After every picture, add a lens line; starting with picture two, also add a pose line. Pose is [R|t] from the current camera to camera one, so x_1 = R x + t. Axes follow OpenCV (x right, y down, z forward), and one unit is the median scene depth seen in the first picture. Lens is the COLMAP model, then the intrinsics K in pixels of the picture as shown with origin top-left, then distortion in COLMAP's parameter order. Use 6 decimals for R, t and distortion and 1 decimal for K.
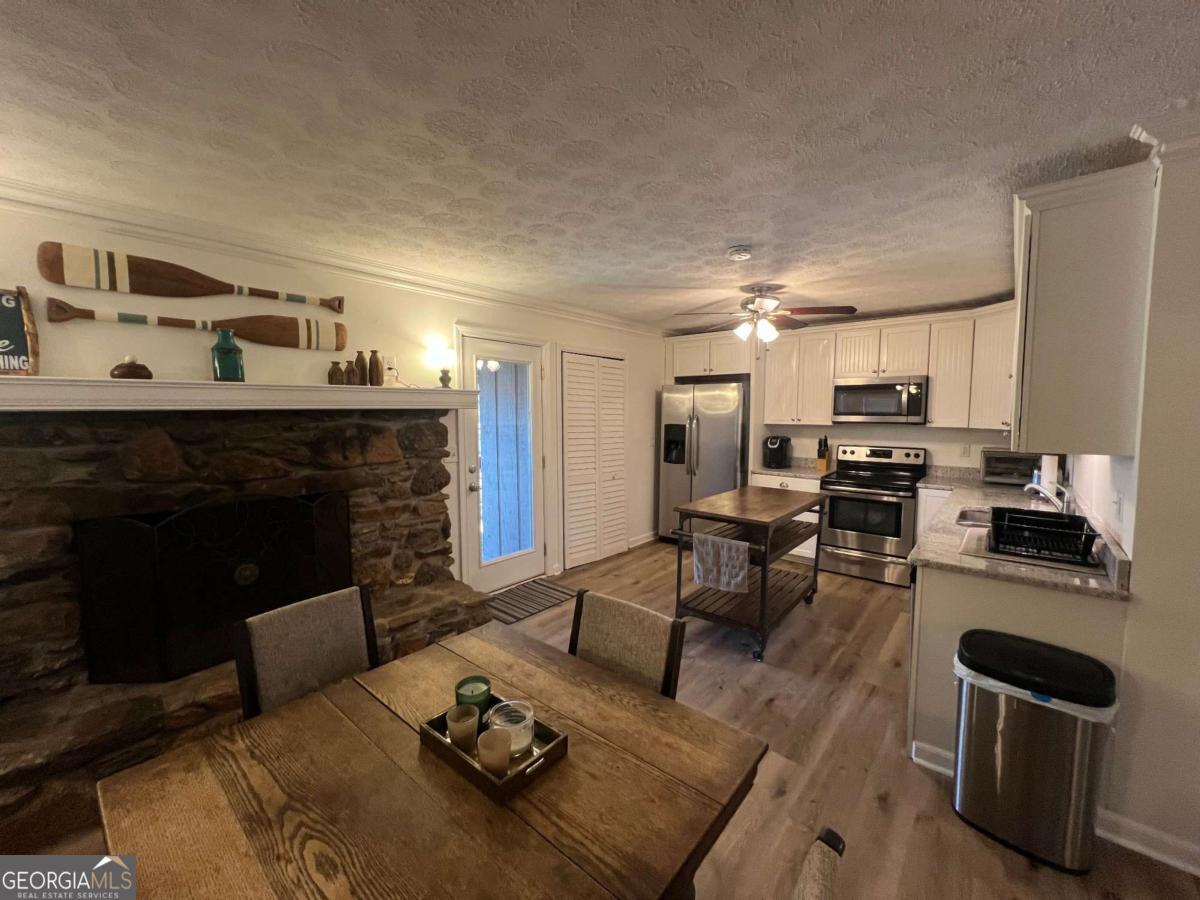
lens RADIAL K [[479.1, 0, 598.6], [0, 479.1, 445.5], [0, 0, 1]] dist [-0.001739, 0.000050]
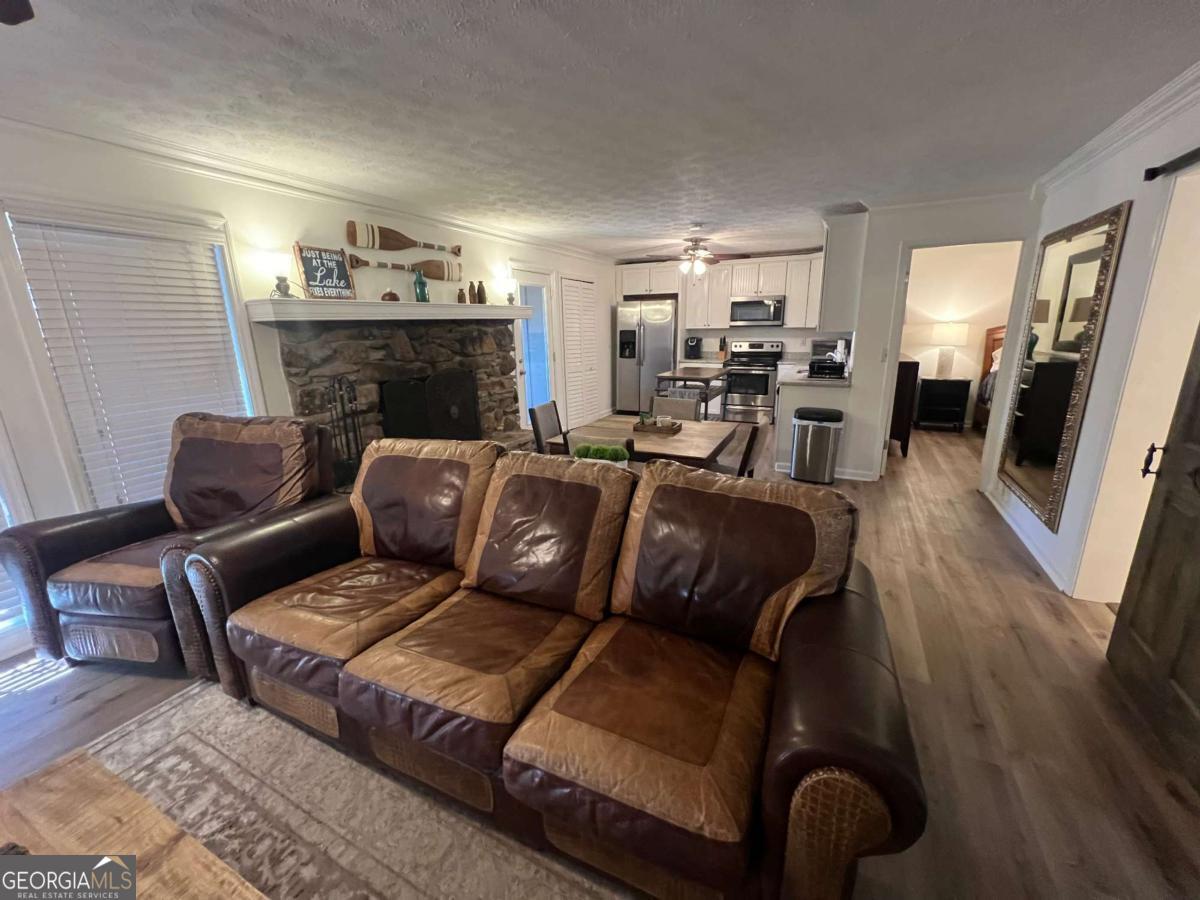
lens RADIAL K [[479.1, 0, 600.2], [0, 479.1, 446.7], [0, 0, 1]] dist [-0.001739, 0.000050]
pose [[0.968184, -0.078849, 0.237491, -0.441602], [0.037214, 0.983875, 0.174943, 0.068619], [-0.247455, -0.160539, 0.955507, -0.615123]]
